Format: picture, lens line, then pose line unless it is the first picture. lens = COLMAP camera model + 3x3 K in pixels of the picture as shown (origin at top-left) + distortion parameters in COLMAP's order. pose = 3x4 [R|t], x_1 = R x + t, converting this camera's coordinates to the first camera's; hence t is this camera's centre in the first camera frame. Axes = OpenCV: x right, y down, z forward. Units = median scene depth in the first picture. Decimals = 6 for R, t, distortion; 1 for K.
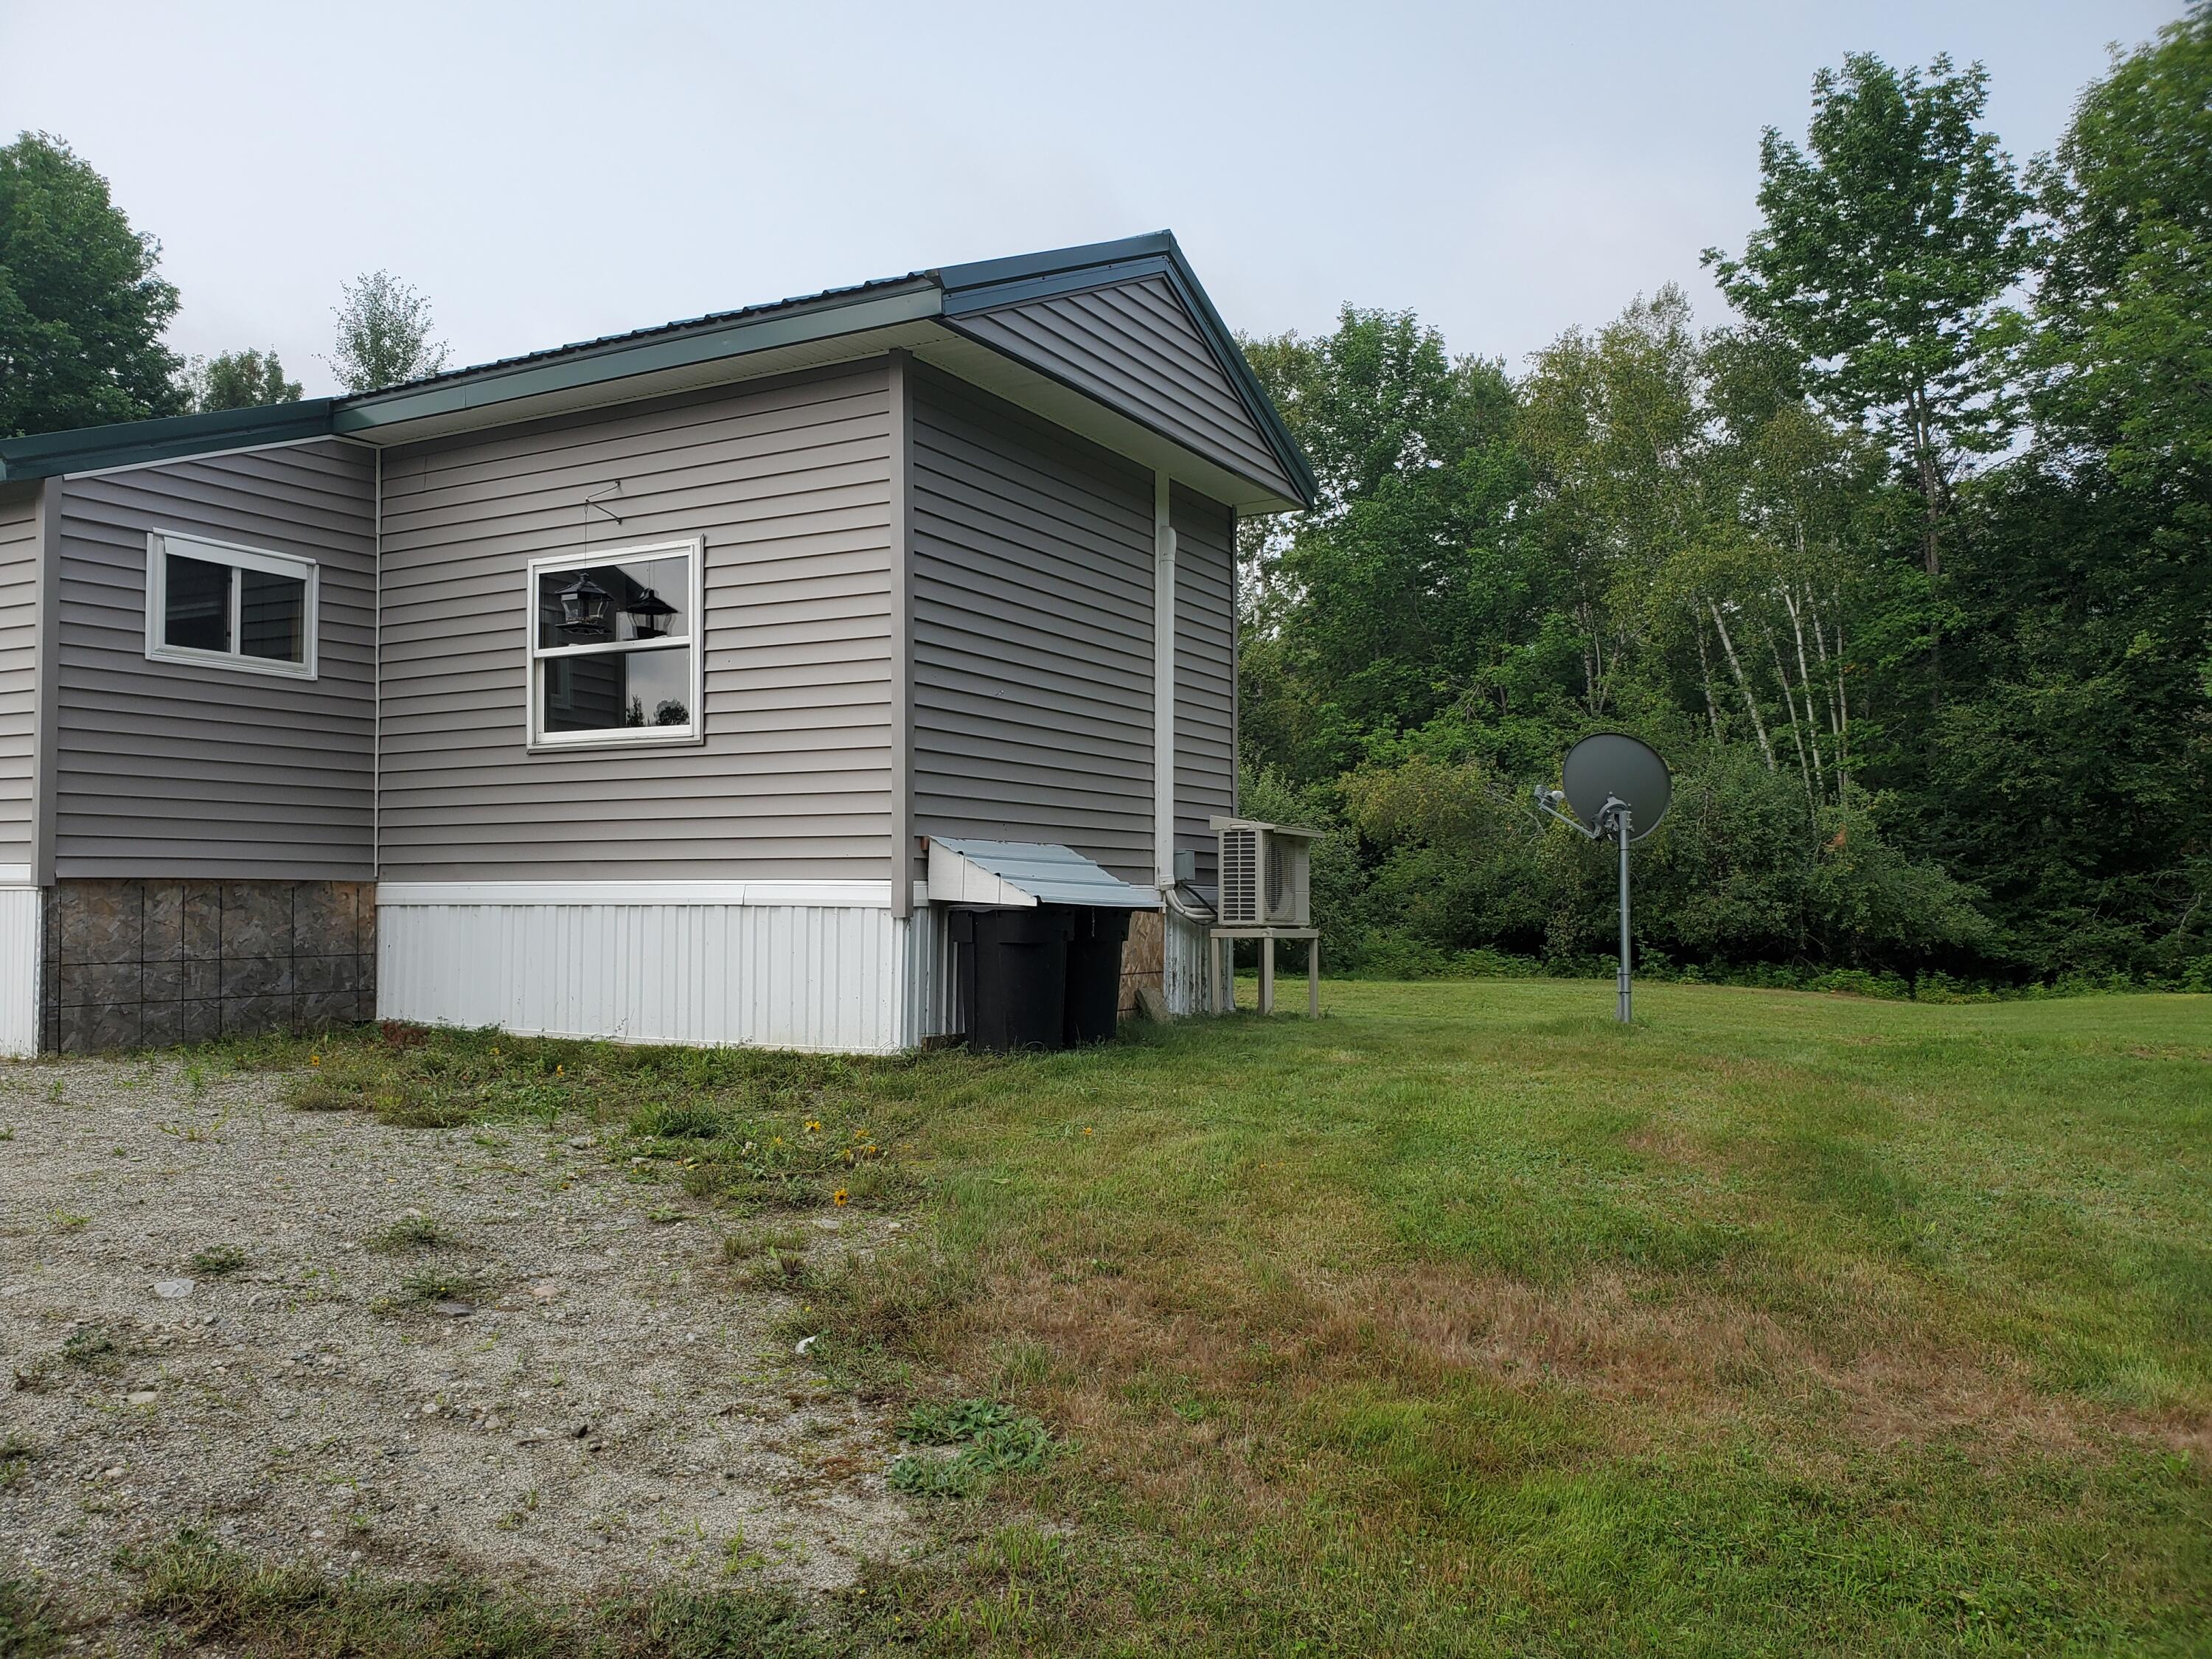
lens RADIAL K [[1737.2, 0, 1101.1], [0, 1737.2, 851.5], [0, 0, 1]] dist [0.044173, -0.026915]
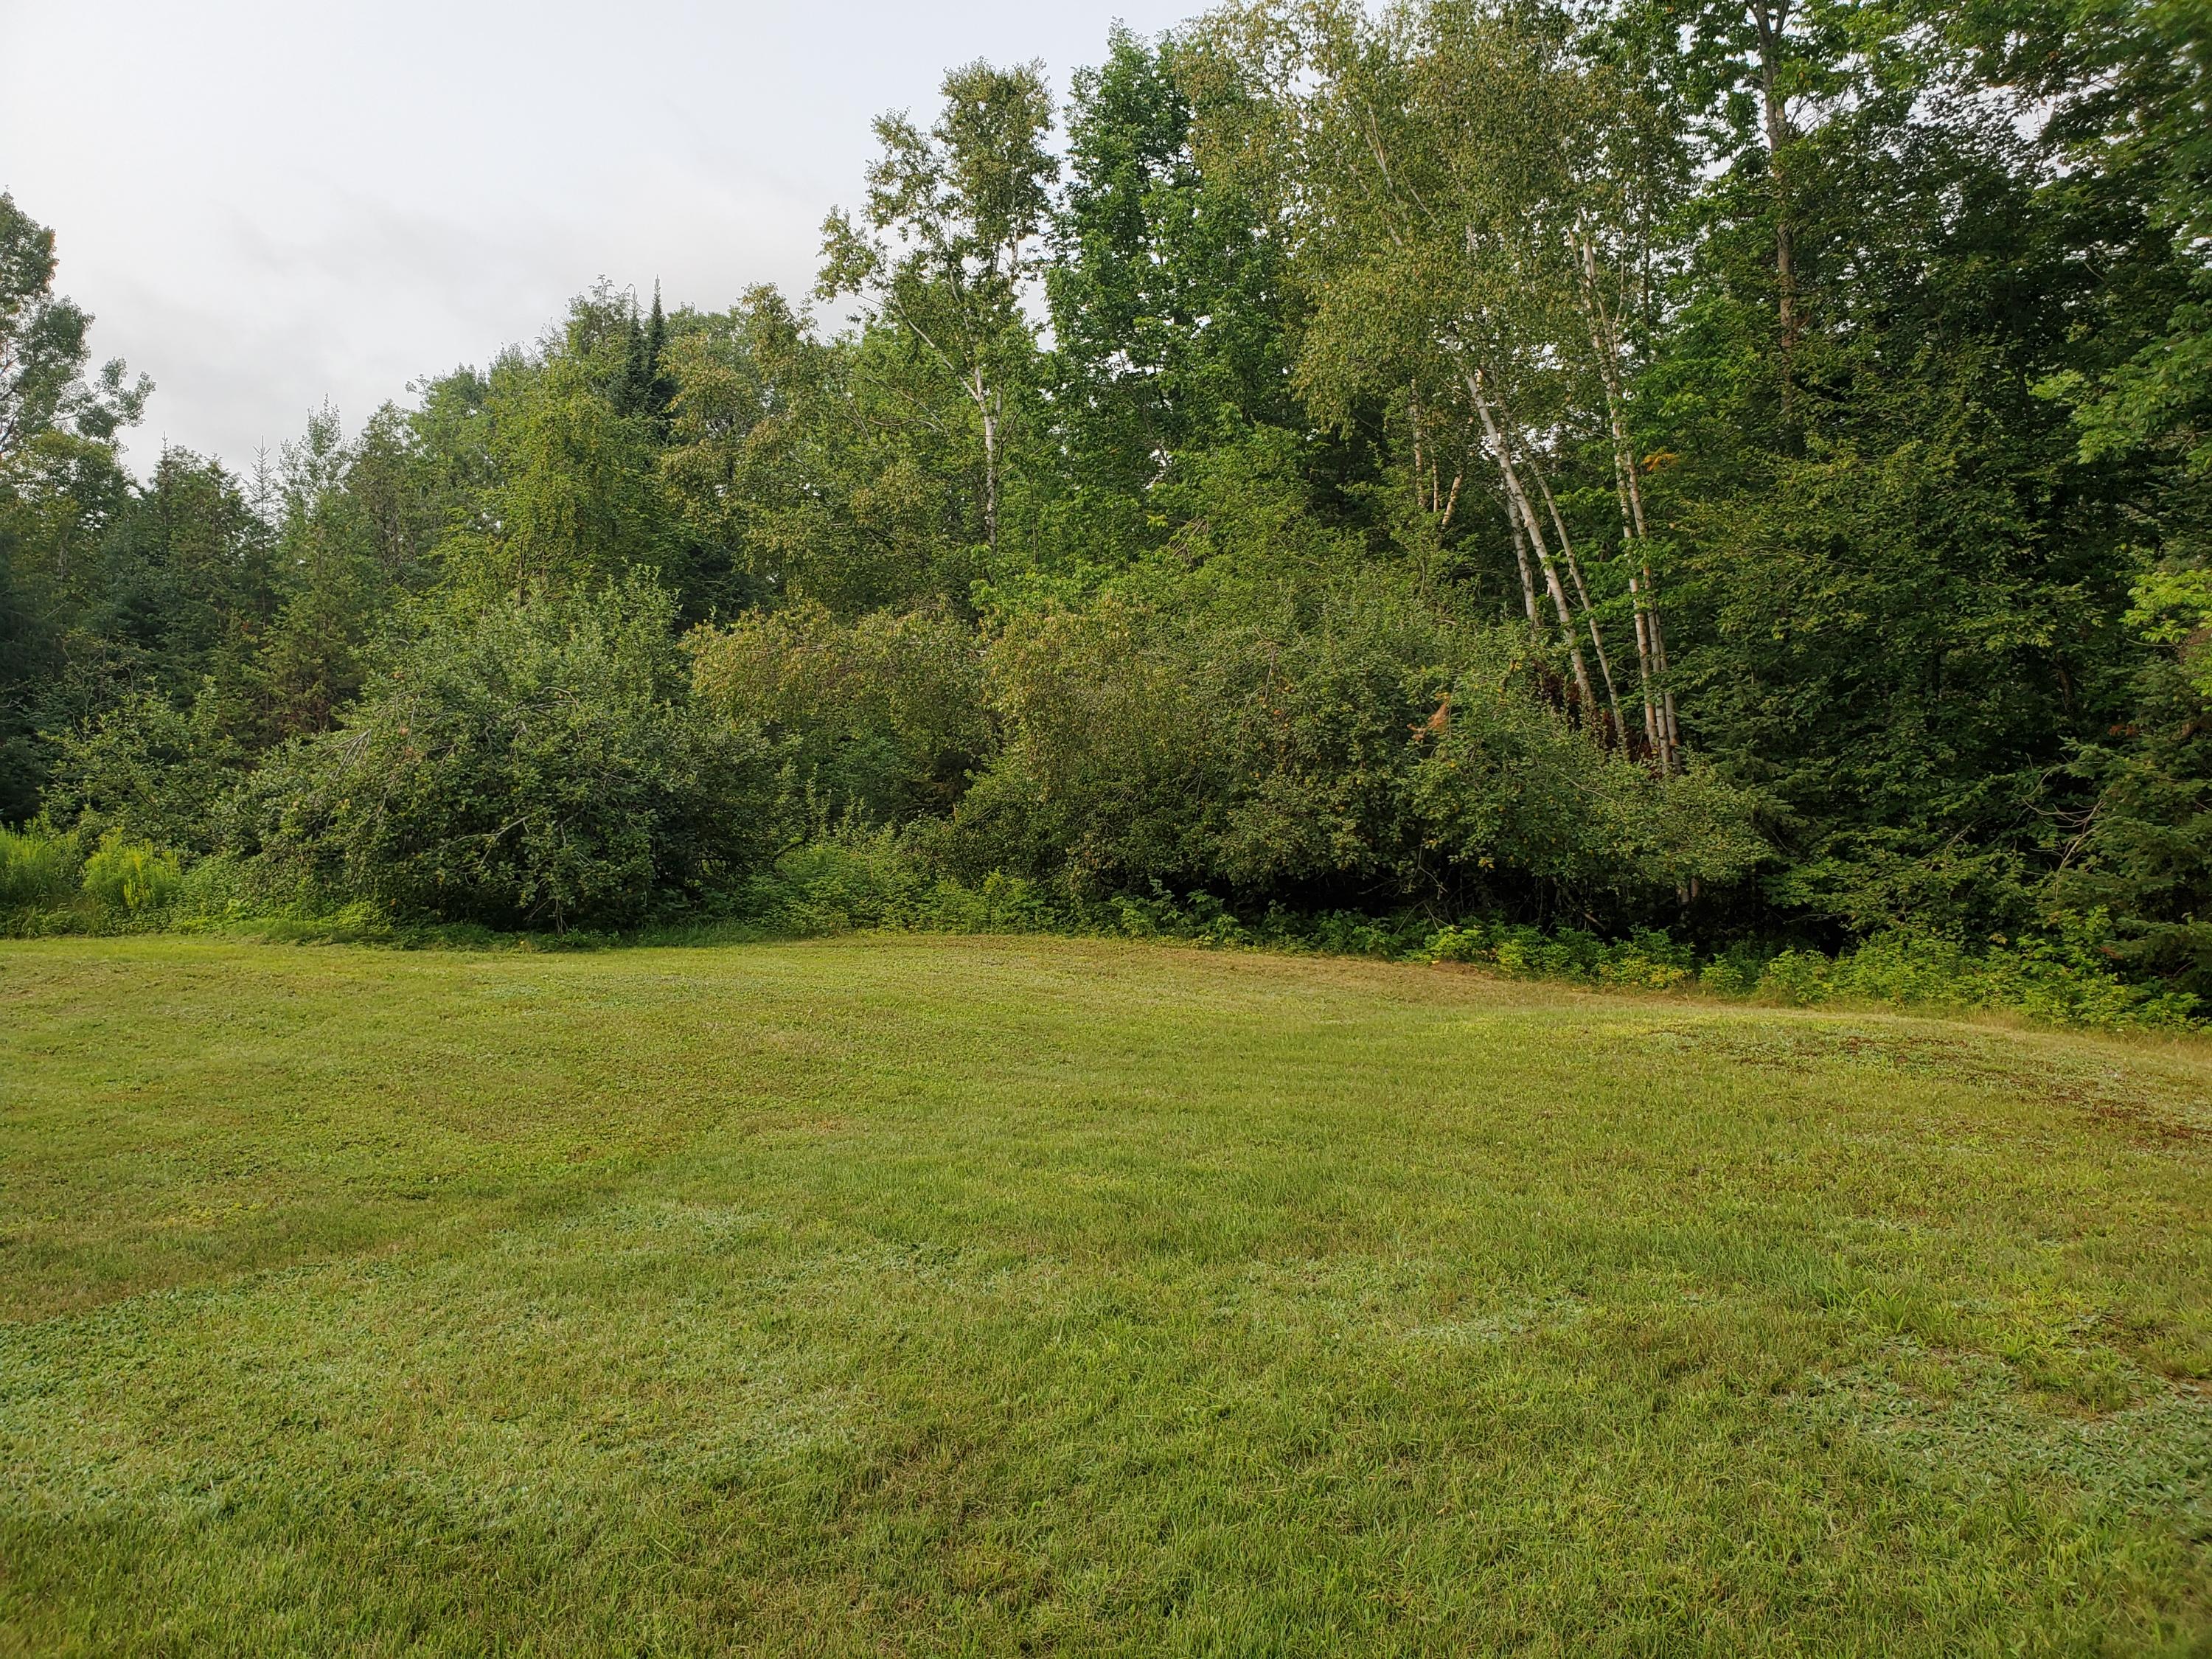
lens RADIAL K [[1737.2, 0, 1084.9], [0, 1737.2, 822.5], [0, 0, 1]] dist [0.044173, -0.026915]
pose [[0.983709, -0.000005, -0.179769, 0.401035], [0.007316, 0.999173, 0.040007, 0.004195], [0.179620, -0.040670, 0.982895, 0.360601]]
